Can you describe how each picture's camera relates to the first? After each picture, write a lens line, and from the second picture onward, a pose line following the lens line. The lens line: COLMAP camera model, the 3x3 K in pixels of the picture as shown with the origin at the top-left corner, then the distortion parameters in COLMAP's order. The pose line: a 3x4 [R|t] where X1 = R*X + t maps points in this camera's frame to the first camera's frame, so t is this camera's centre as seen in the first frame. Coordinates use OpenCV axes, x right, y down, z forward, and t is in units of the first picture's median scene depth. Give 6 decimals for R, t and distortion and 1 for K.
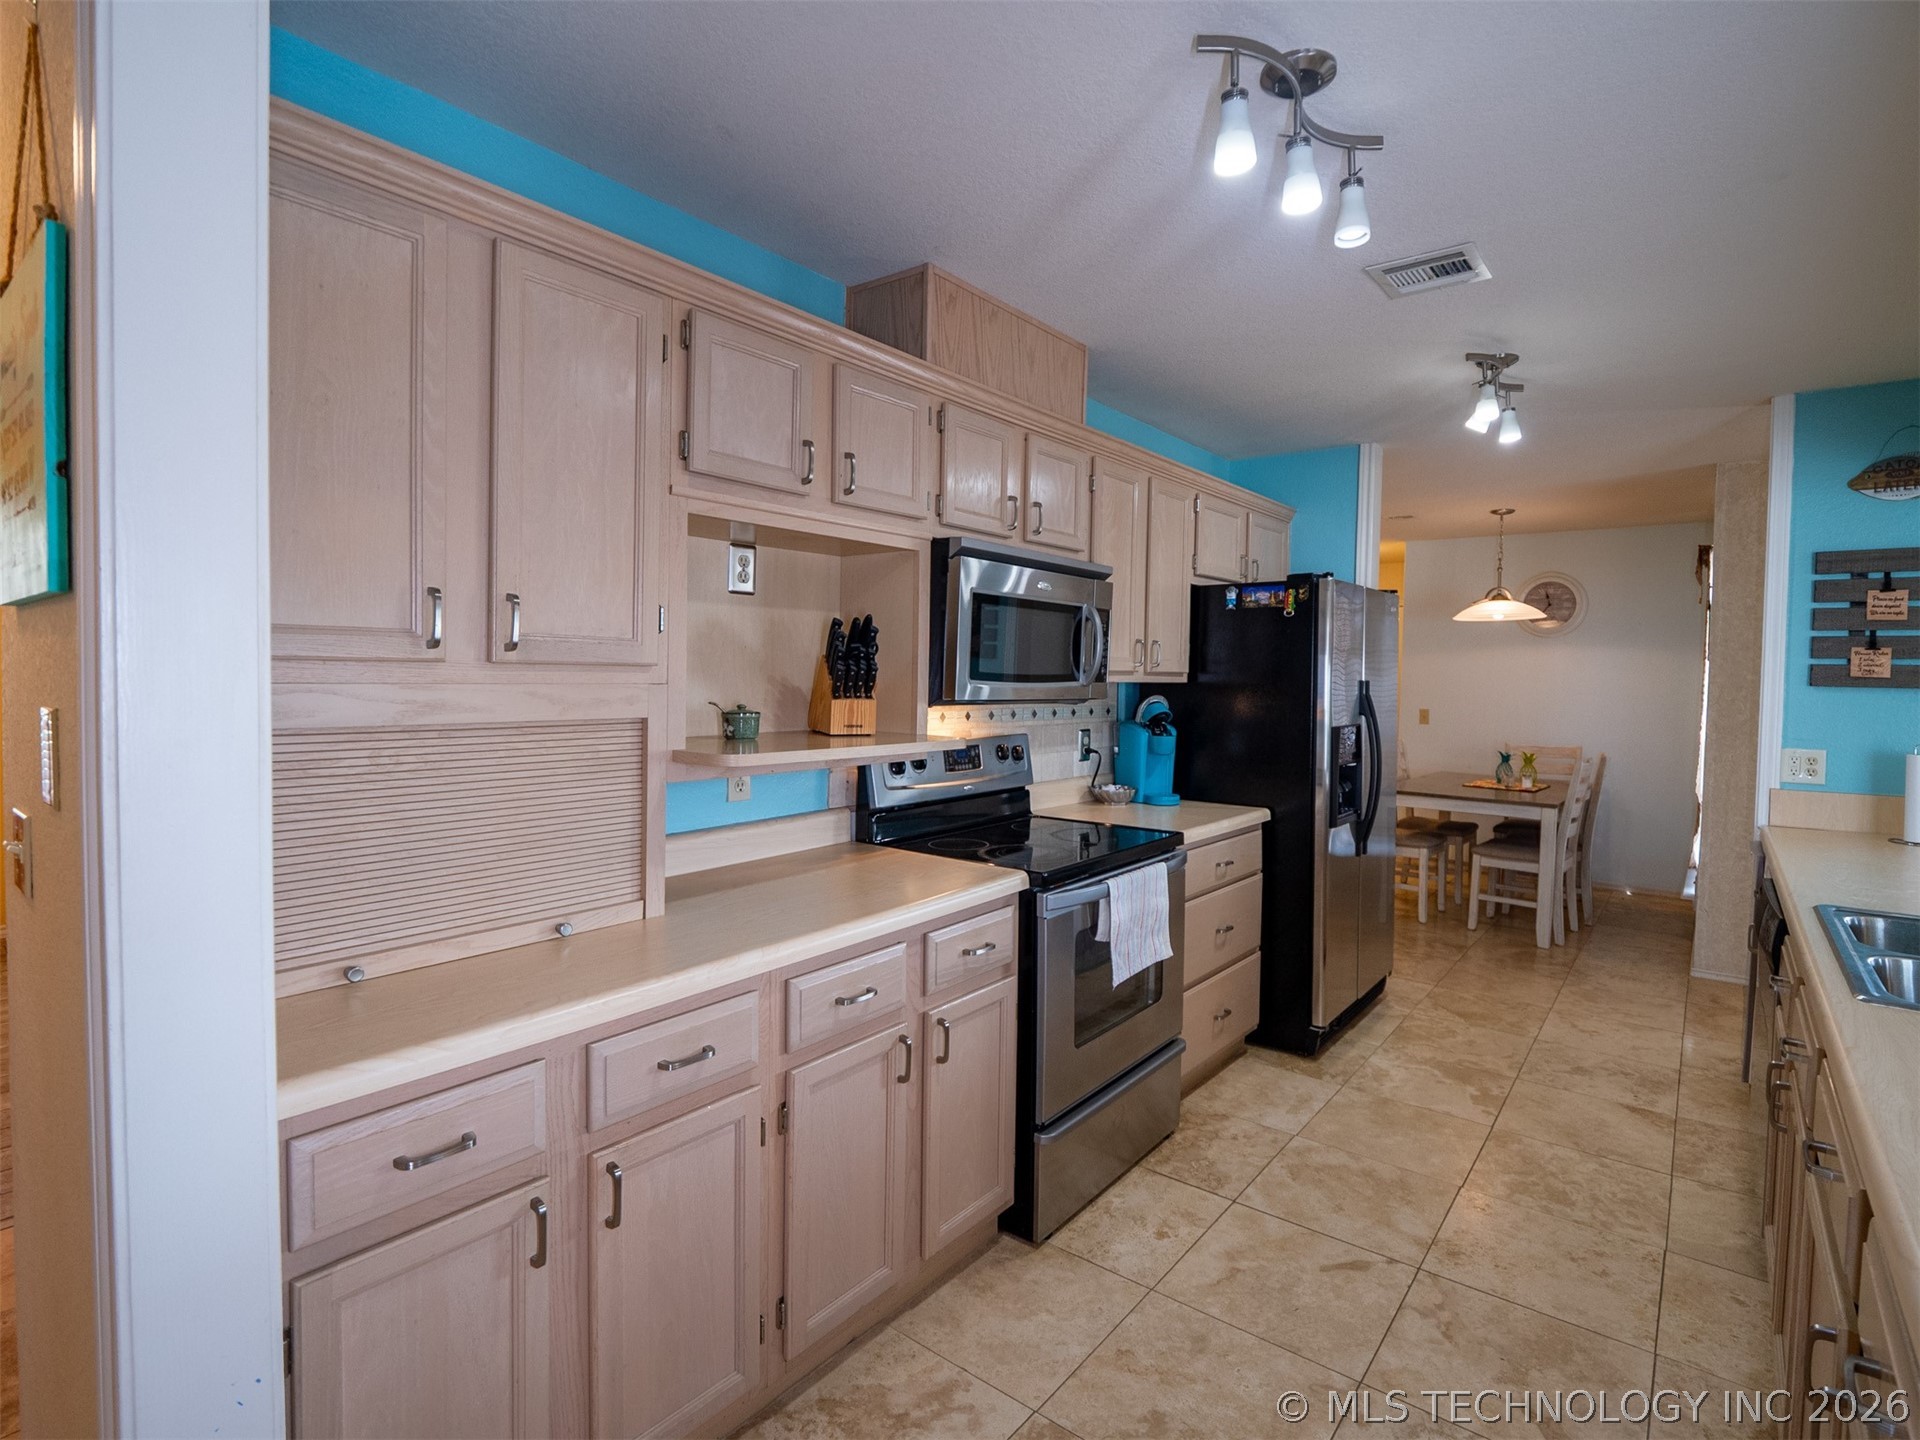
lens RADIAL K [[952.9, 0, 994.0], [0, 952.9, 700.2], [0, 0, 1]] dist [0.003094, -0.006539]
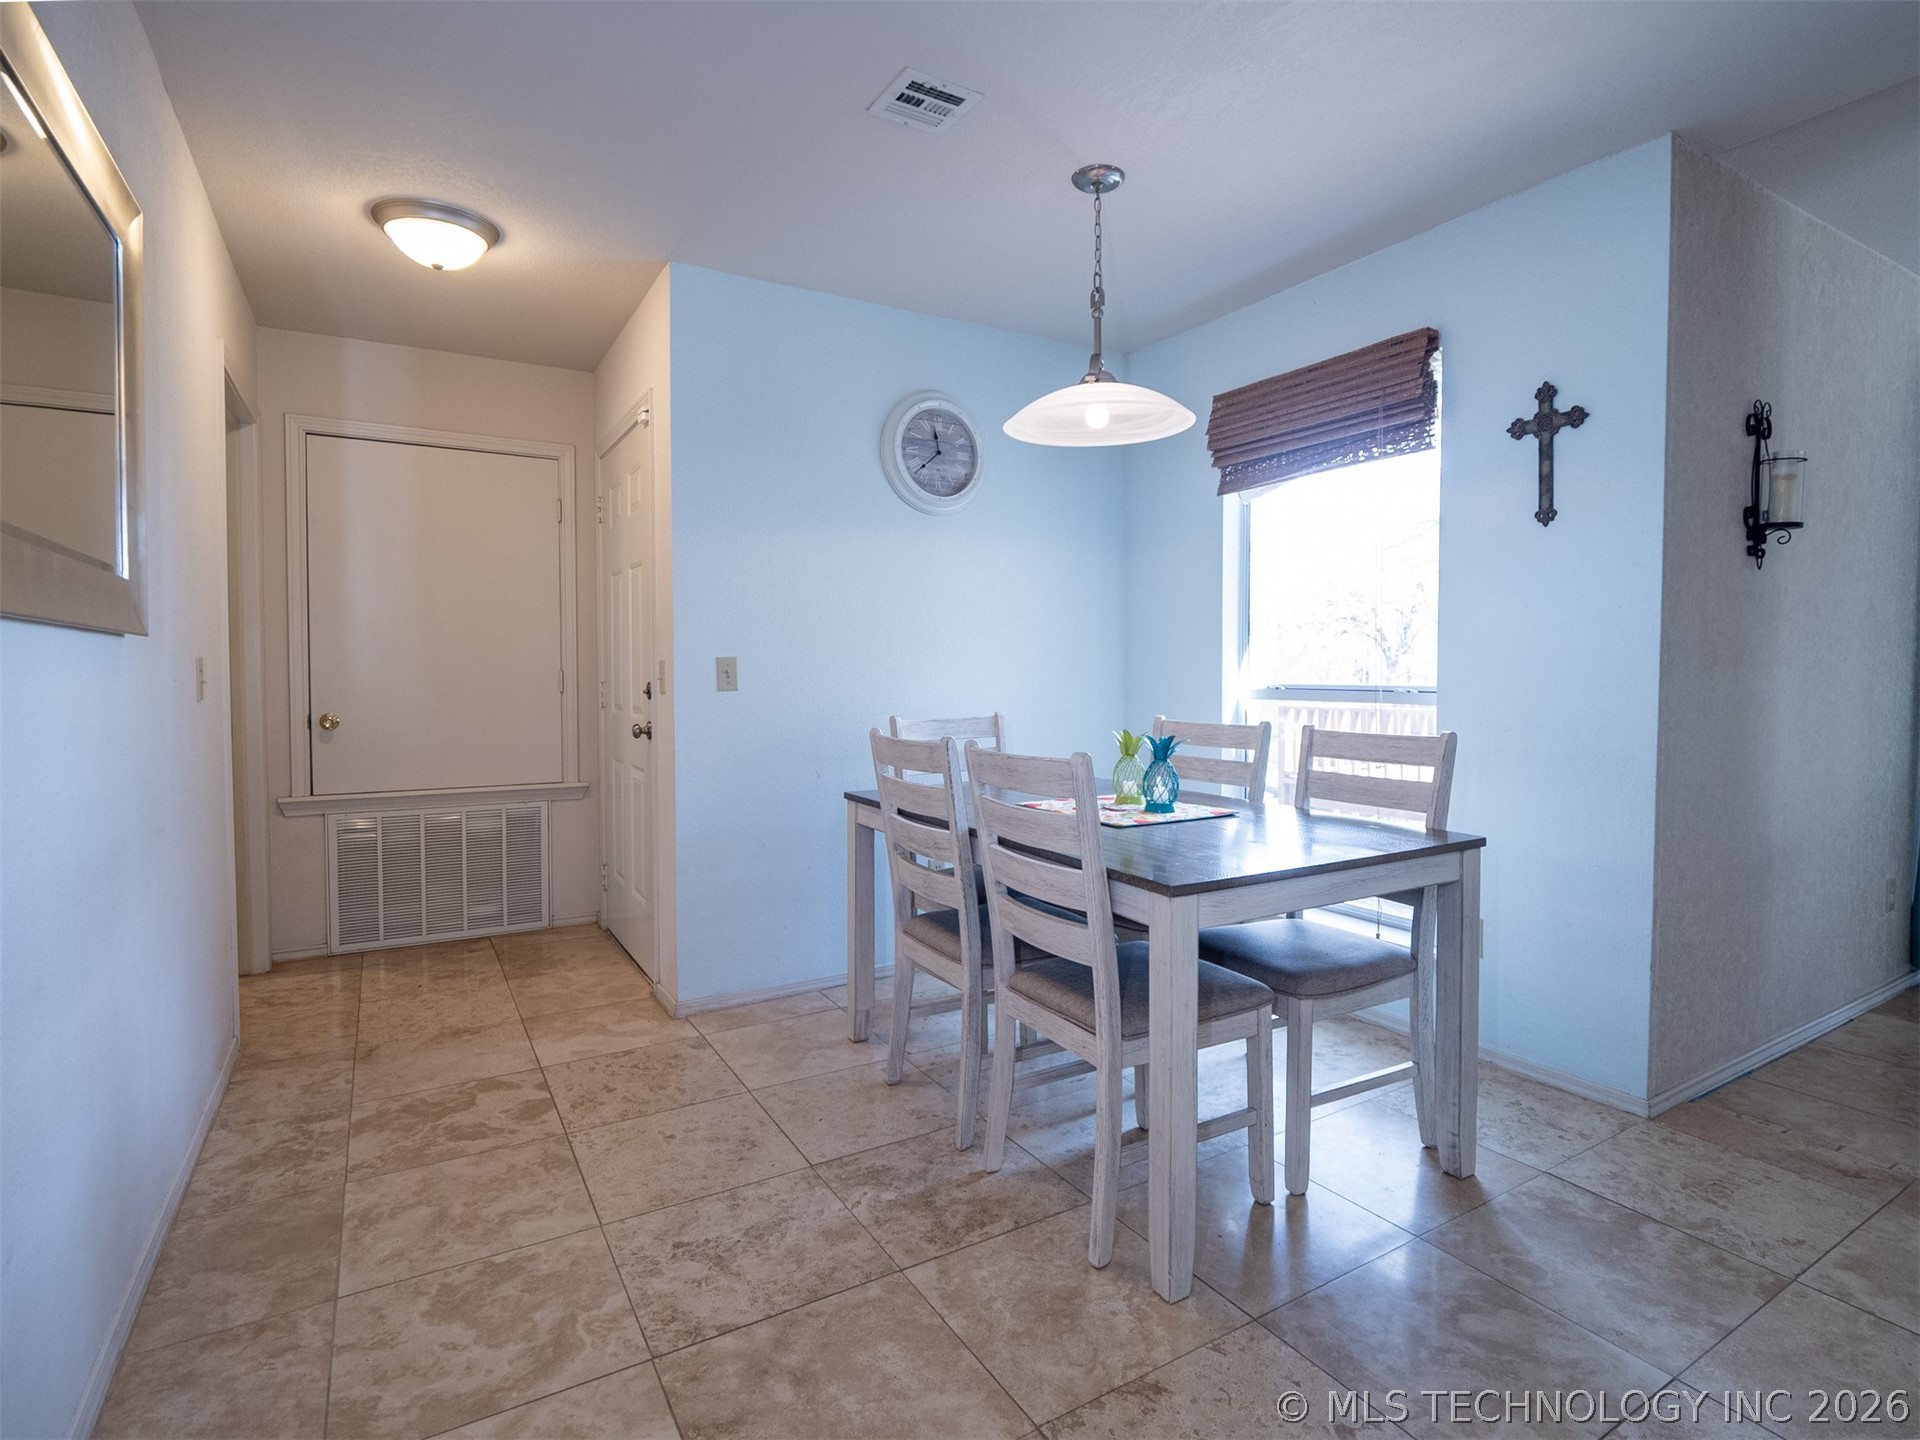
lens RADIAL K [[950.8, 0, 965.7], [0, 950.8, 693.8], [0, 0, 1]] dist [-0.000352, -0.018464]
pose [[0.372169, -0.049611, 0.926838, 0.191363], [0.036904, 0.998572, 0.038632, 0.038771], [-0.927431, 0.019826, 0.373468, 1.850509]]
